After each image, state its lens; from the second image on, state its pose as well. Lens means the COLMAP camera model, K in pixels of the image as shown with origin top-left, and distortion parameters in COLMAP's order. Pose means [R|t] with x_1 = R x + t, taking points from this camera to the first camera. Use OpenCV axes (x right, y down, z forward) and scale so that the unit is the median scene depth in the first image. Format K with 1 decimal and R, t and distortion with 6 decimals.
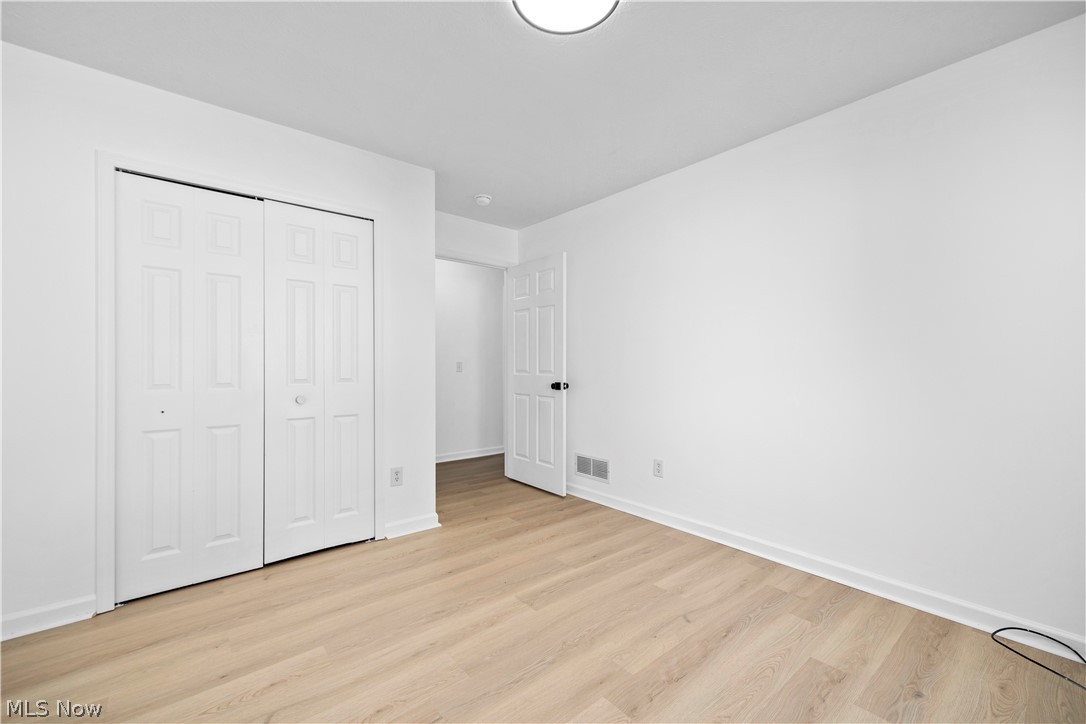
lens RADIAL K [[440.6, 0, 546.6], [0, 440.6, 364.9], [0, 0, 1]] dist [0.005966, -0.000506]
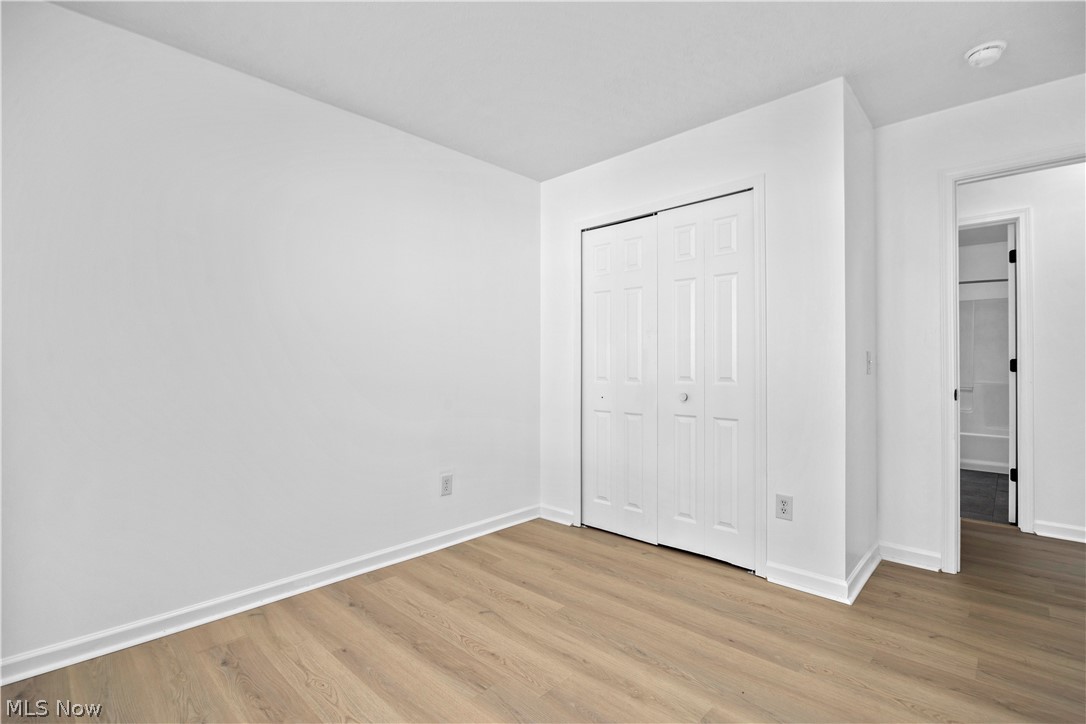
lens RADIAL K [[497.3, 0, 545.7], [0, 497.3, 361.7], [0, 0, 1]] dist [-0.016882, -0.000246]
pose [[0.118144, -0.006789, -0.992973, 0.558791], [-0.000500, 0.999976, -0.006896, 0.006800], [0.992996, 0.001311, 0.118137, 0.578630]]
